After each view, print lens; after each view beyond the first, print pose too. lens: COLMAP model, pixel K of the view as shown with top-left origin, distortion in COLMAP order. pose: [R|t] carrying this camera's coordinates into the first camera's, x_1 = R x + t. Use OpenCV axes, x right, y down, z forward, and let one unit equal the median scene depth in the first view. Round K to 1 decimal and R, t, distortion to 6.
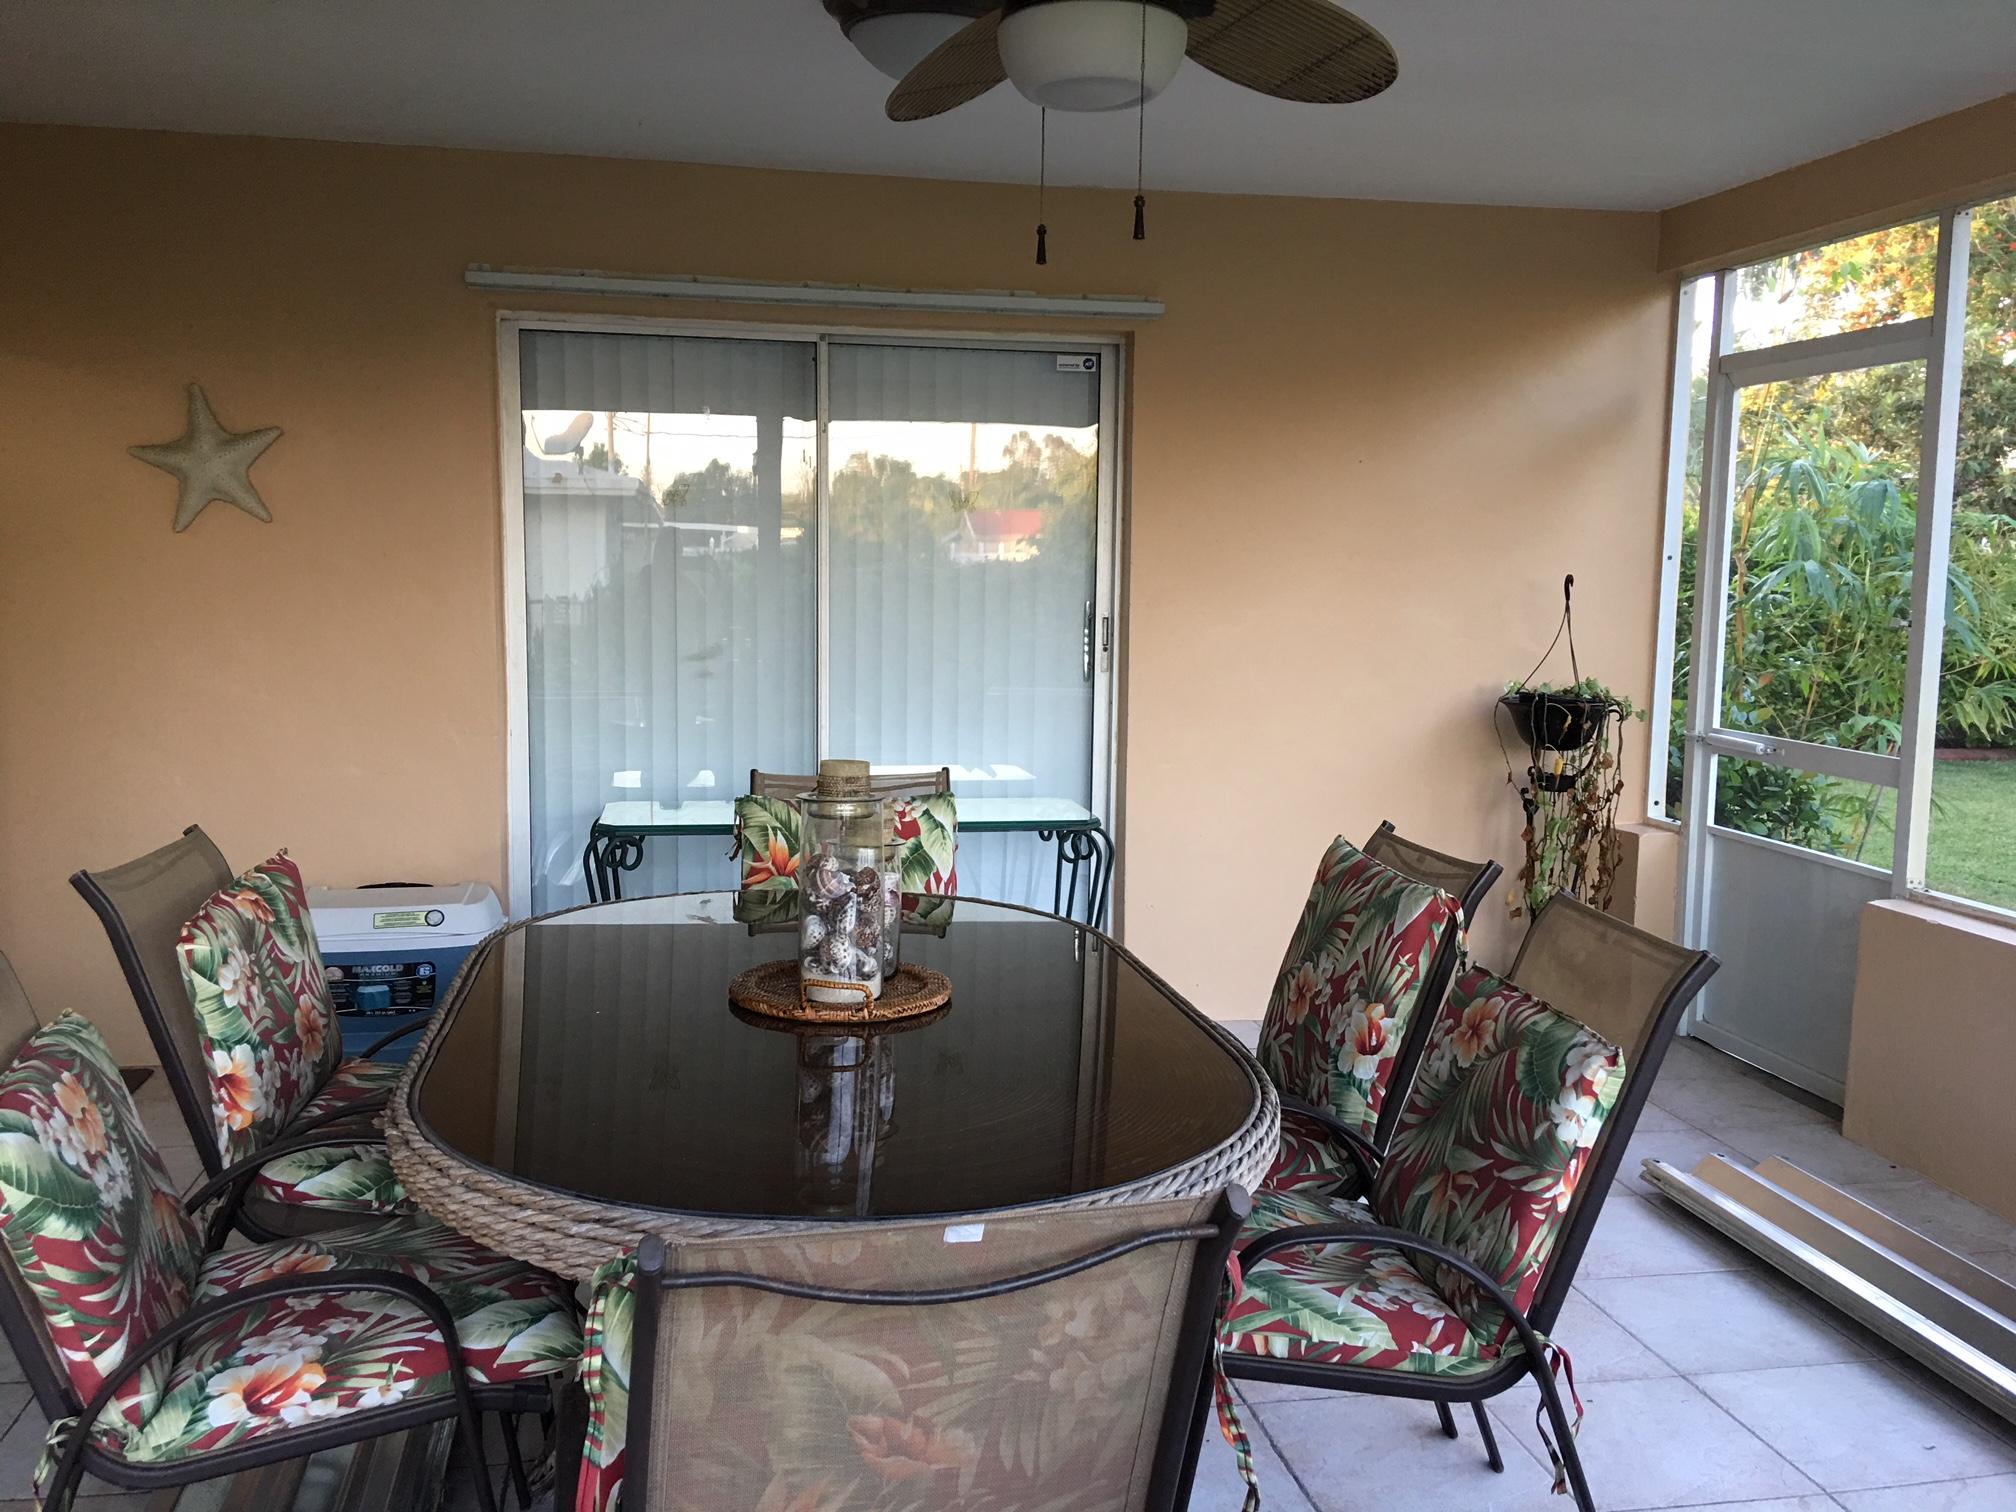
lens RADIAL K [[1698.0, 0, 998.4], [0, 1698.0, 750.3], [0, 0, 1]] dist [0.119168, -0.183716]
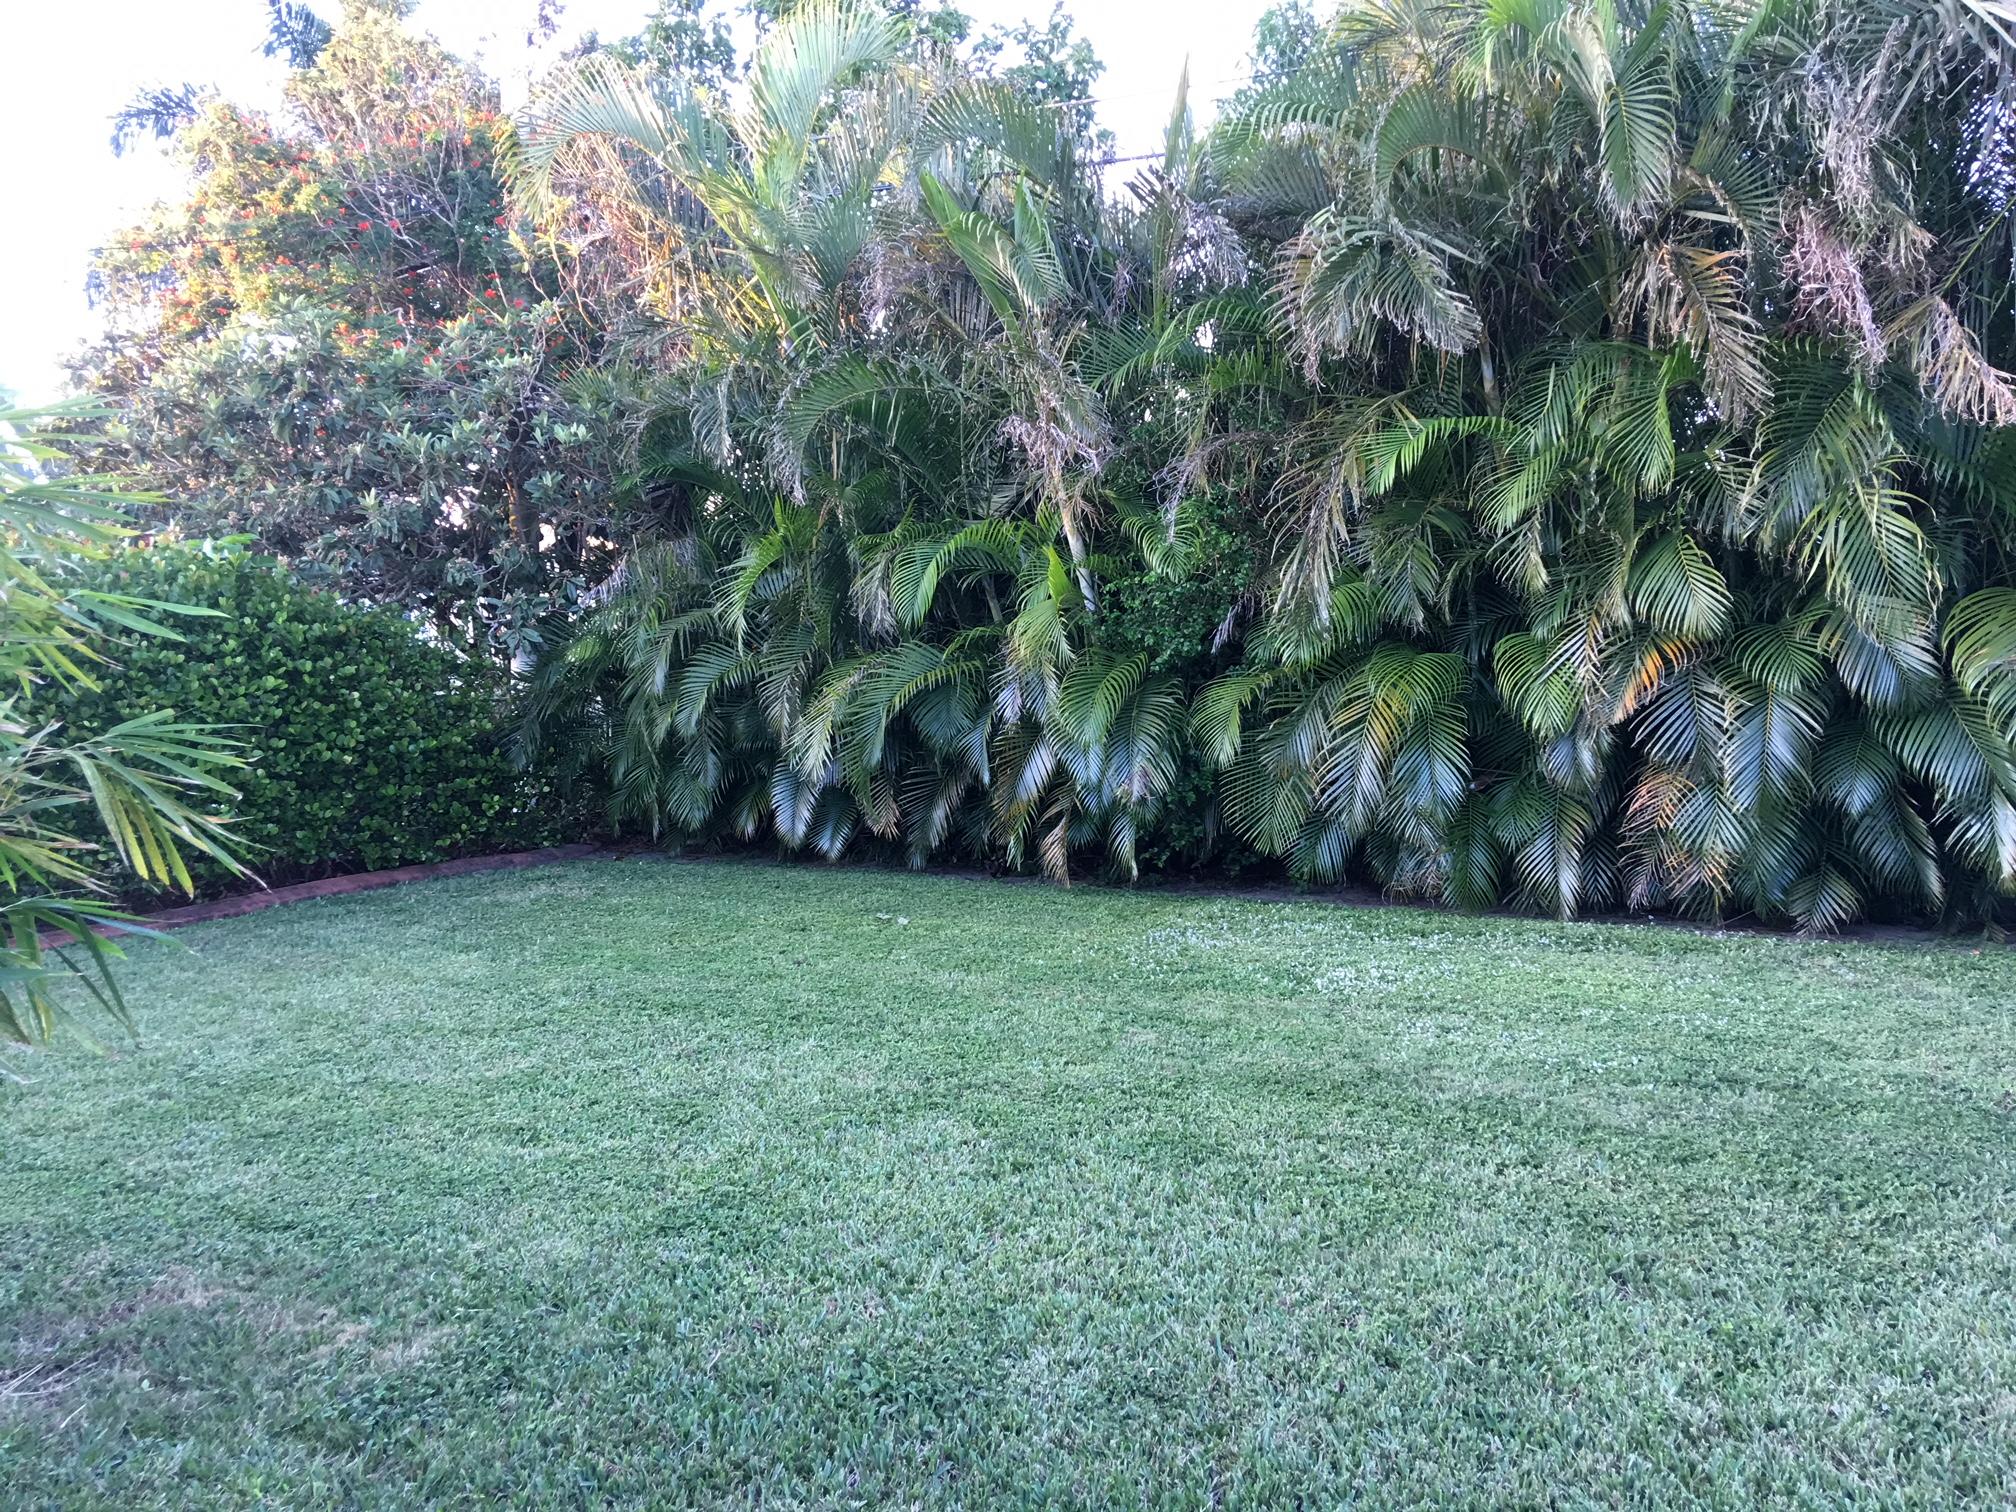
lens RADIAL K [[1698.0, 0, 998.4], [0, 1698.0, 750.3], [0, 0, 1]] dist [0.119168, -0.183716]
pose [[0.688768, -0.080665, 0.720481, 1.122735], [0.118565, 0.992944, -0.002177, -0.101374], [-0.715221, 0.086923, 0.693472, 1.496179]]
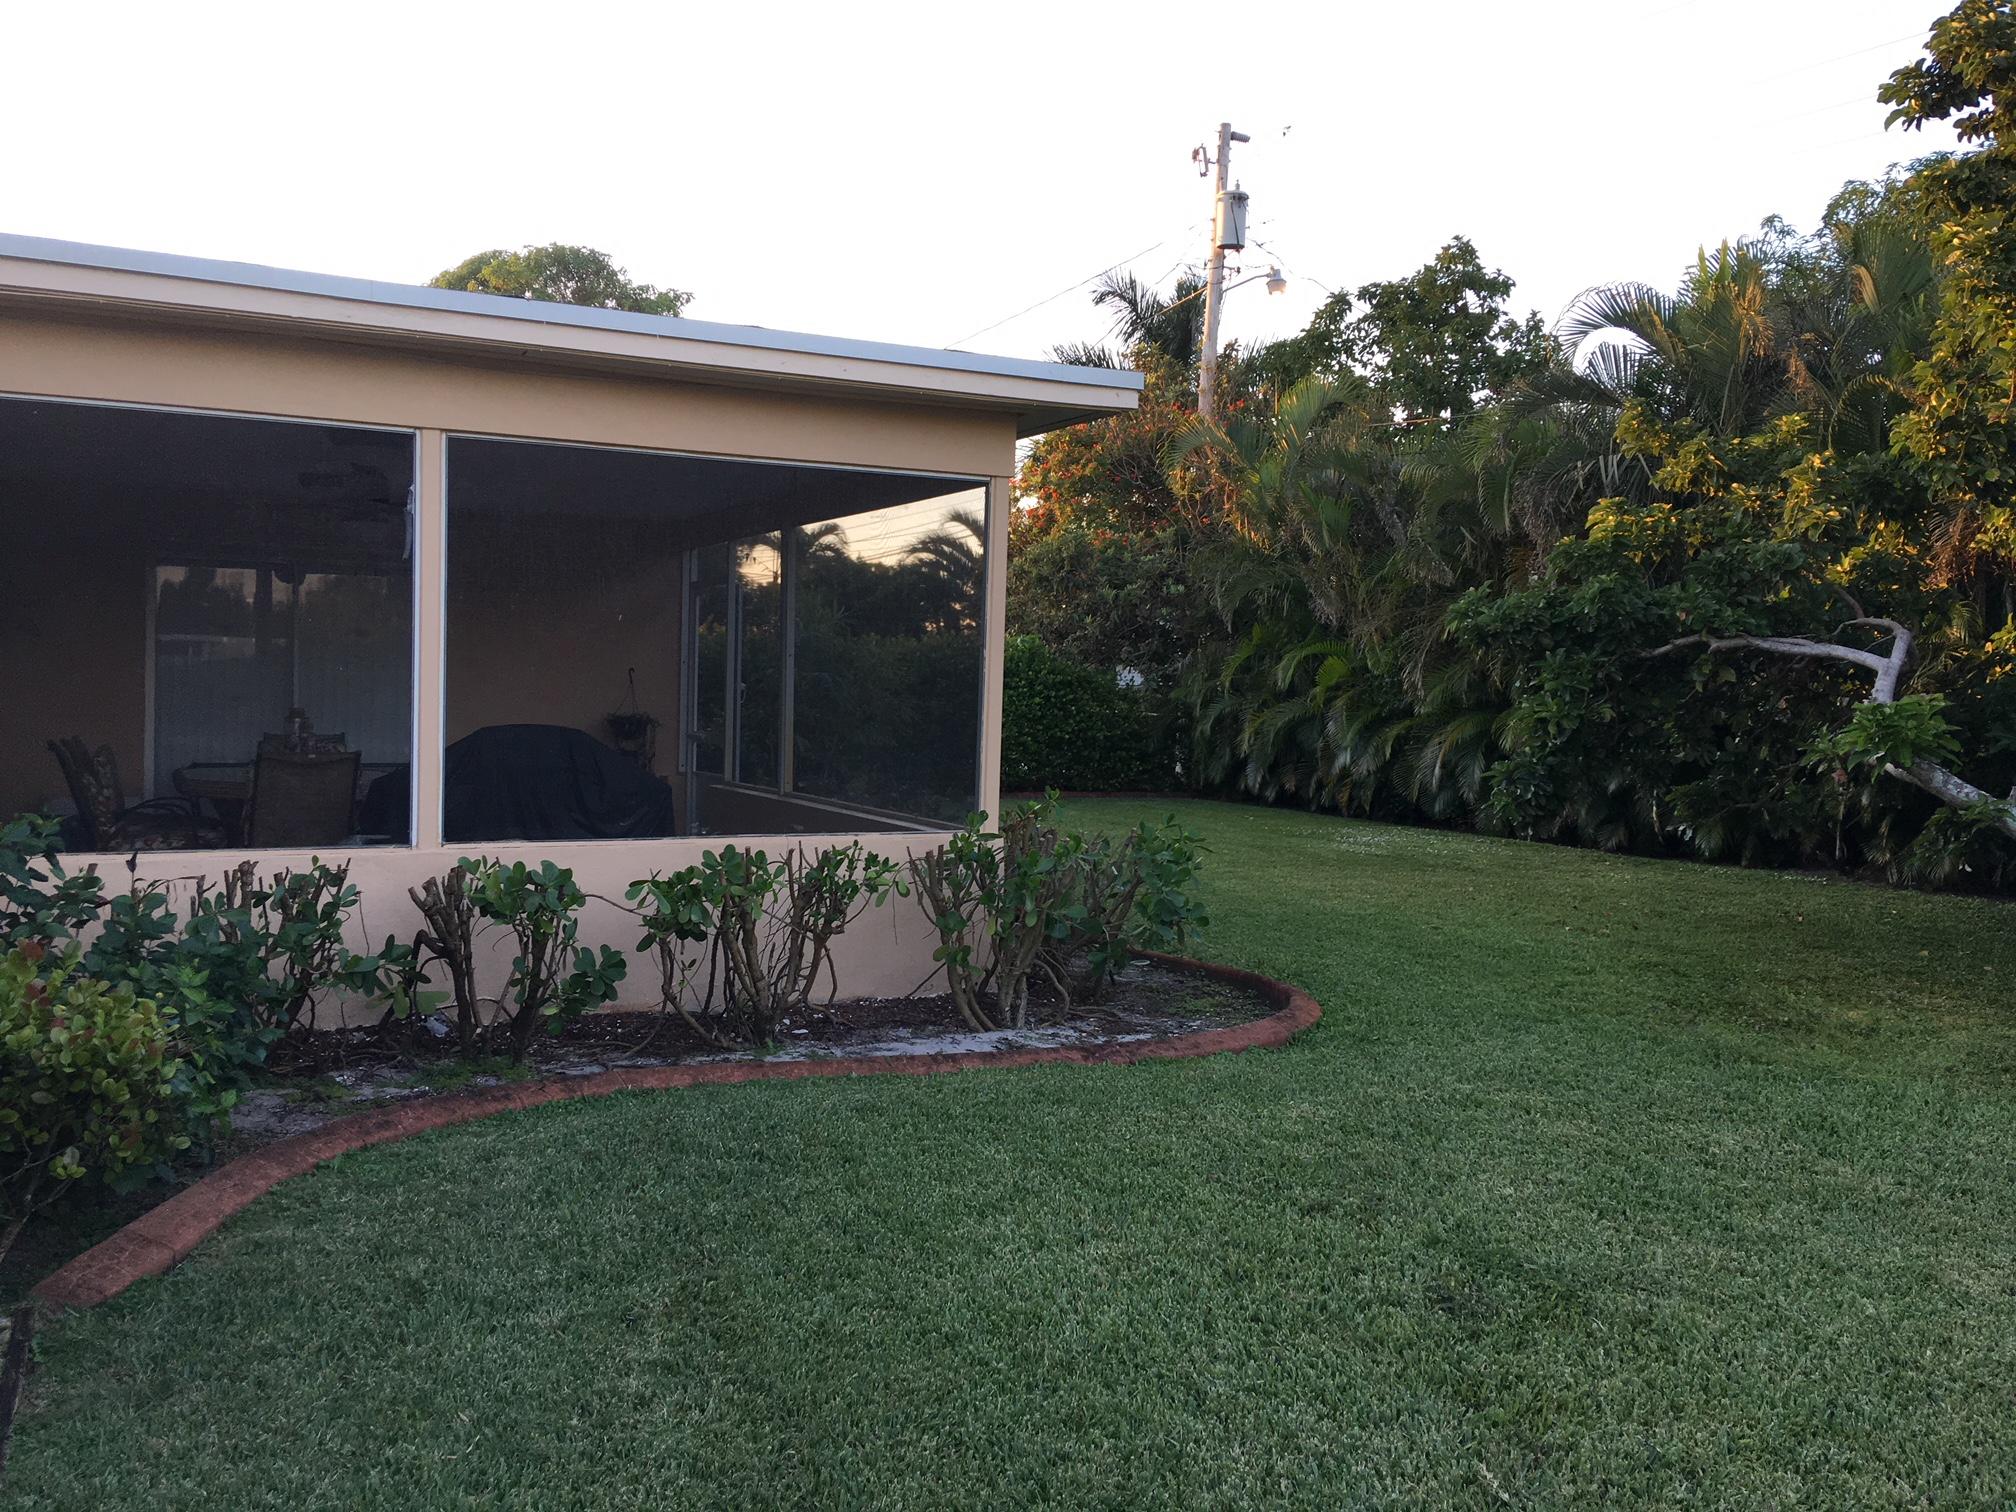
lens RADIAL K [[1698.0, 0, 998.4], [0, 1698.0, 750.3], [0, 0, 1]] dist [0.119168, -0.183716]
pose [[0.962665, 0.001823, 0.270689, 0.316166], [0.016017, 0.997842, -0.063682, 0.318911], [-0.270221, 0.065640, 0.960558, -2.626665]]
